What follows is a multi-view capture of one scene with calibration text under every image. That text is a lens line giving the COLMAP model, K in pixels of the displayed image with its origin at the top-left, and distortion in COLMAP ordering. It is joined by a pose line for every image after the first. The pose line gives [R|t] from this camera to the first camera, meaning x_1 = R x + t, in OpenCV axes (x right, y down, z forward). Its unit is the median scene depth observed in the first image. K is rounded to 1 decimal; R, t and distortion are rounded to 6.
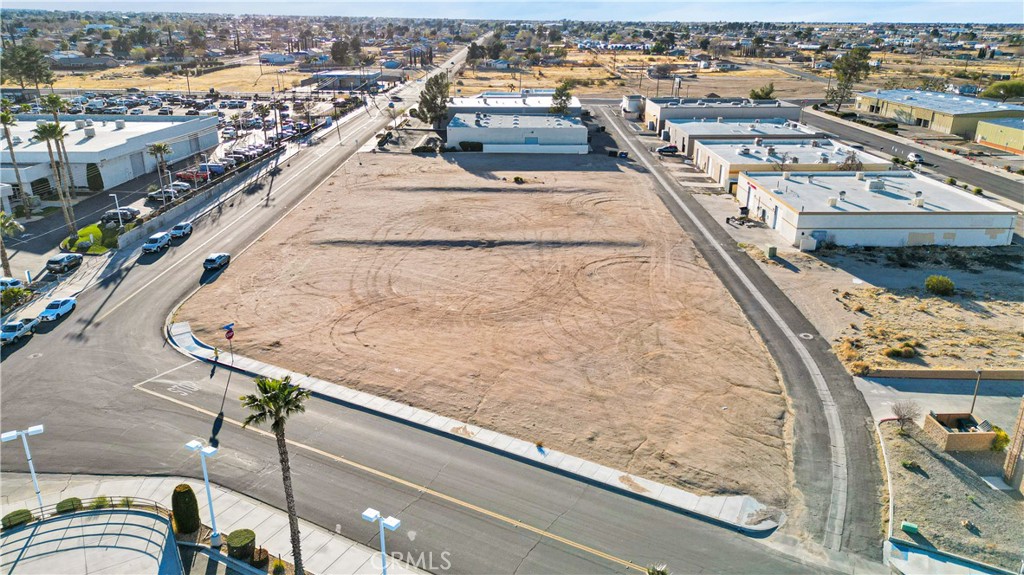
lens RADIAL K [[712.8, 0, 517.6], [0, 712.8, 282.2], [0, 0, 1]] dist [0.085028, -0.089415]
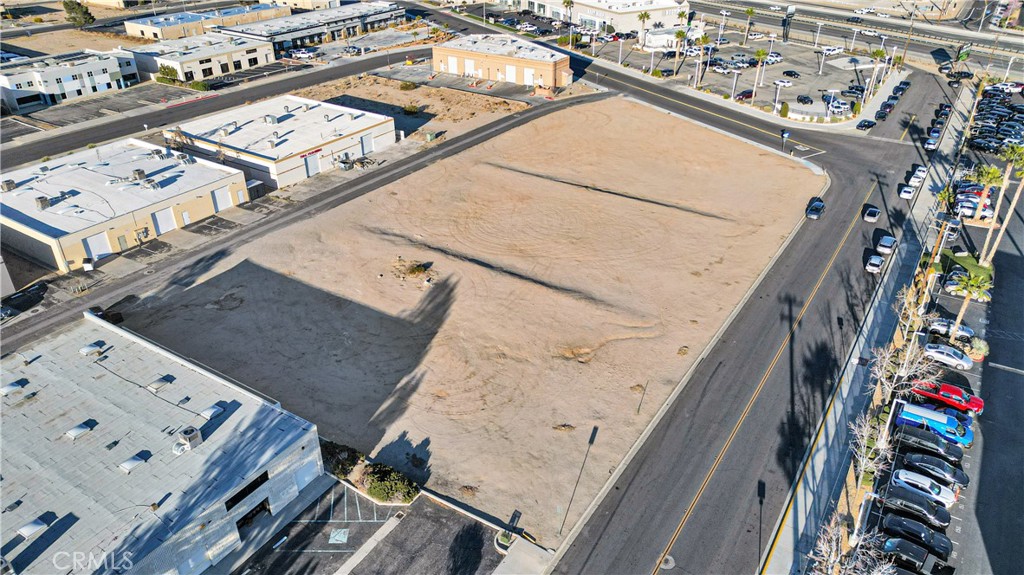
lens RADIAL K [[712.8, 0, 517.6], [0, 712.8, 282.2], [0, 0, 1]] dist [0.085028, -0.089415]
pose [[-0.844918, -0.263992, 0.465212, -0.559285], [0.181309, 0.676890, 0.713405, -0.850192], [-0.503230, 0.687116, -0.524053, 1.868278]]
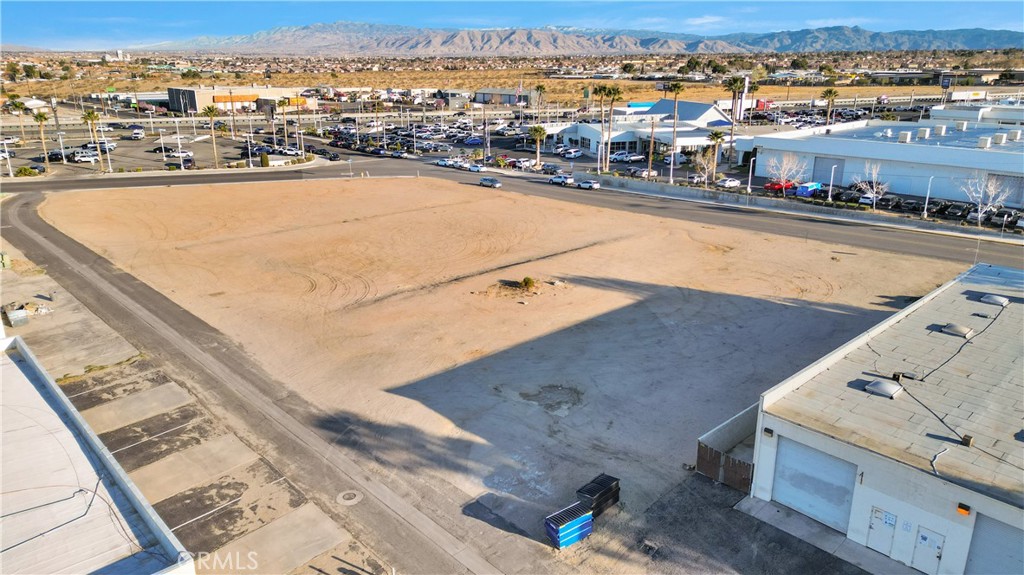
lens RADIAL K [[712.8, 0, 517.6], [0, 712.8, 282.2], [0, 0, 1]] dist [0.085028, -0.089415]
pose [[-0.723080, 0.205117, -0.659608, 0.468280], [-0.236417, 0.823741, 0.515323, -0.566541], [0.649048, 0.528562, -0.547137, 1.803374]]
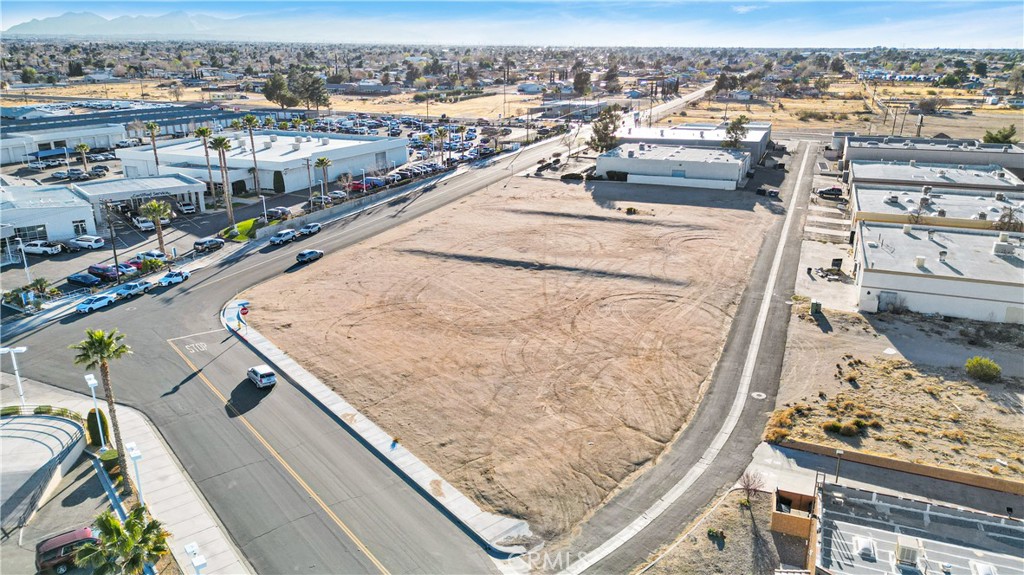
lens RADIAL K [[712.8, 0, 517.6], [0, 712.8, 282.2], [0, 0, 1]] dist [0.085028, -0.089415]
pose [[0.925780, 0.114092, -0.360436, 0.324392], [-0.127289, 0.991780, -0.013004, -0.013928], [0.355990, 0.057919, 0.932693, 0.010471]]
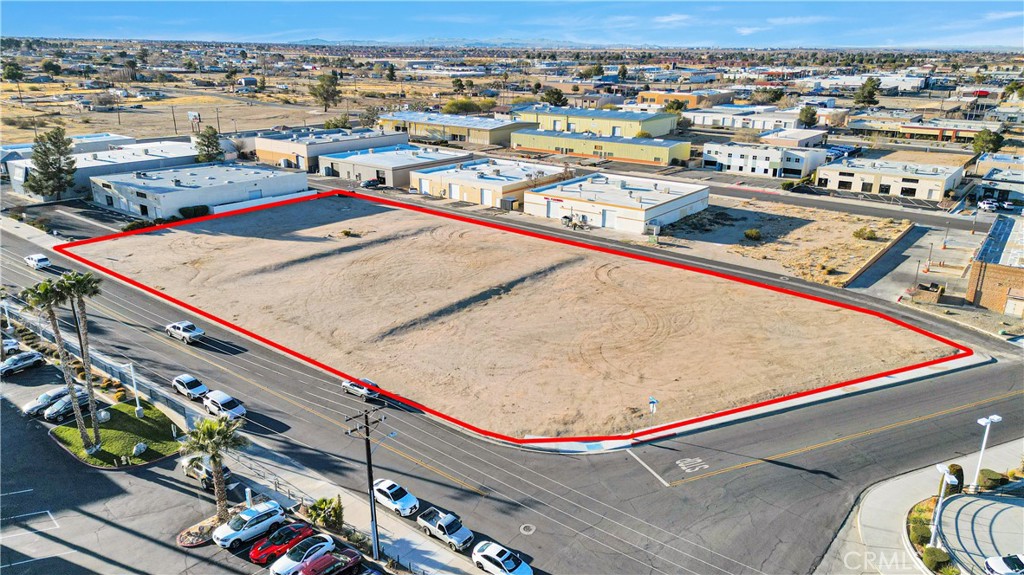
lens RADIAL K [[712.8, 0, 517.6], [0, 712.8, 282.2], [0, 0, 1]] dist [0.085028, -0.089415]
pose [[0.606532, -0.246590, 0.755852, -0.847325], [0.261692, 0.959631, 0.103077, -0.172045], [-0.750757, 0.135281, 0.646578, 0.323312]]
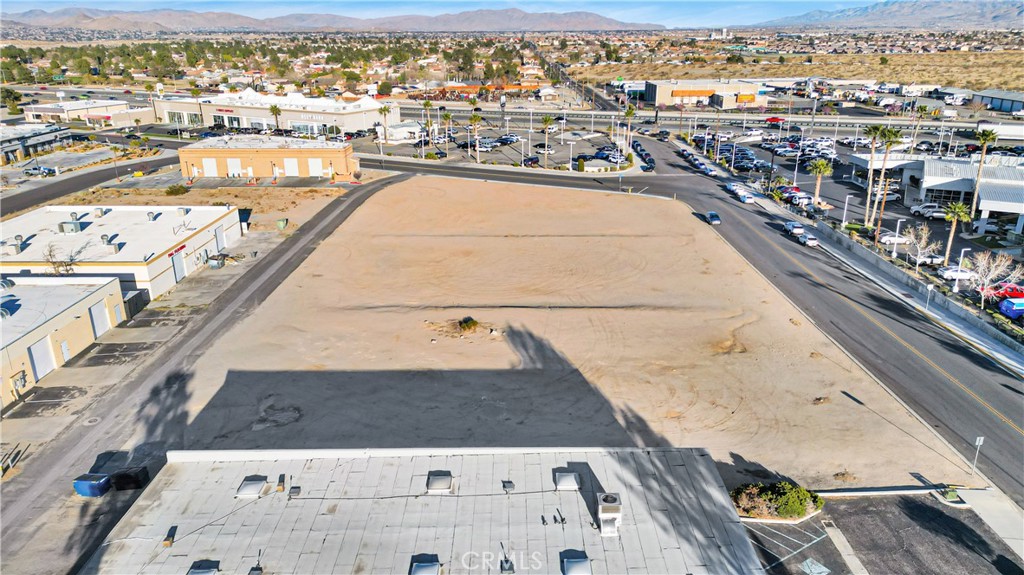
lens RADIAL K [[712.8, 0, 517.6], [0, 712.8, 282.2], [0, 0, 1]] dist [0.085028, -0.089415]
pose [[-0.999986, 0.003981, -0.003521, -0.050685], [0.000873, 0.776524, 0.630087, -0.738039], [0.005243, 0.630075, -0.776516, 2.005498]]
